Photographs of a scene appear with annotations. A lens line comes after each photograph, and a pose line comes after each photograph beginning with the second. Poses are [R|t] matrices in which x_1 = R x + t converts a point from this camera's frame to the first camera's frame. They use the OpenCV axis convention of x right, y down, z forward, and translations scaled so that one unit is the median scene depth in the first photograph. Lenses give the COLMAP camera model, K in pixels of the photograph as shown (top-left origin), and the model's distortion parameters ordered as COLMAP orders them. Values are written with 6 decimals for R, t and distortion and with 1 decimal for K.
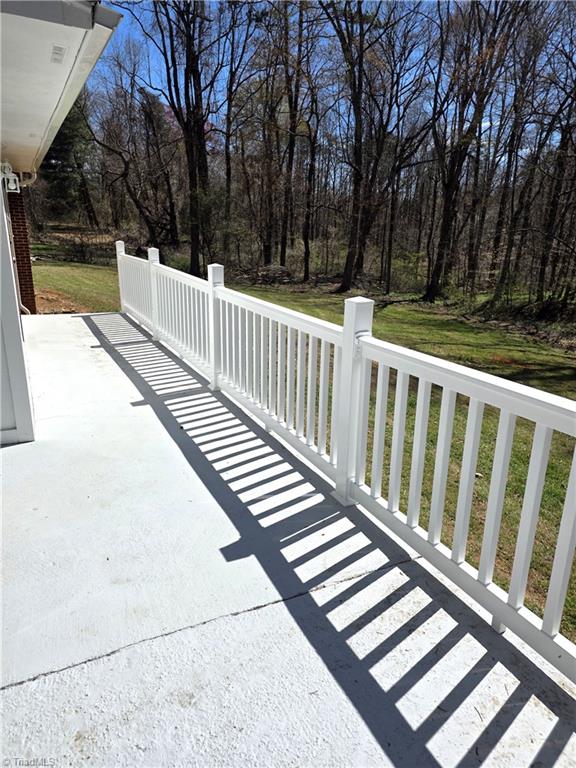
lens RADIAL K [[513.6, 0, 290.7], [0, 513.6, 380.6], [0, 0, 1]] dist [0.041388, -0.005392]
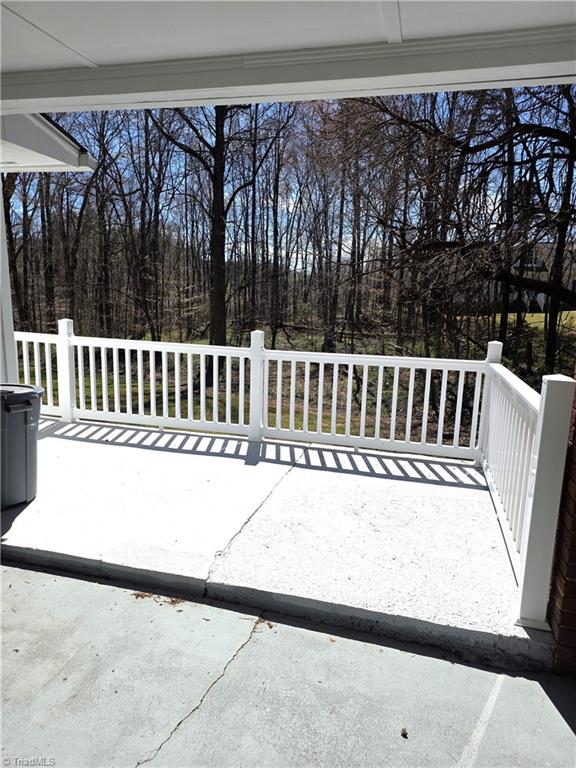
lens RADIAL K [[513.6, 0, 290.7], [0, 513.6, 380.6], [0, 0, 1]] dist [0.041388, -0.005392]
pose [[0.664521, -0.136303, 0.734733, -1.256998], [0.199003, 0.979997, 0.001816, 0.045481], [-0.720284, 0.145007, 0.678354, -0.423655]]
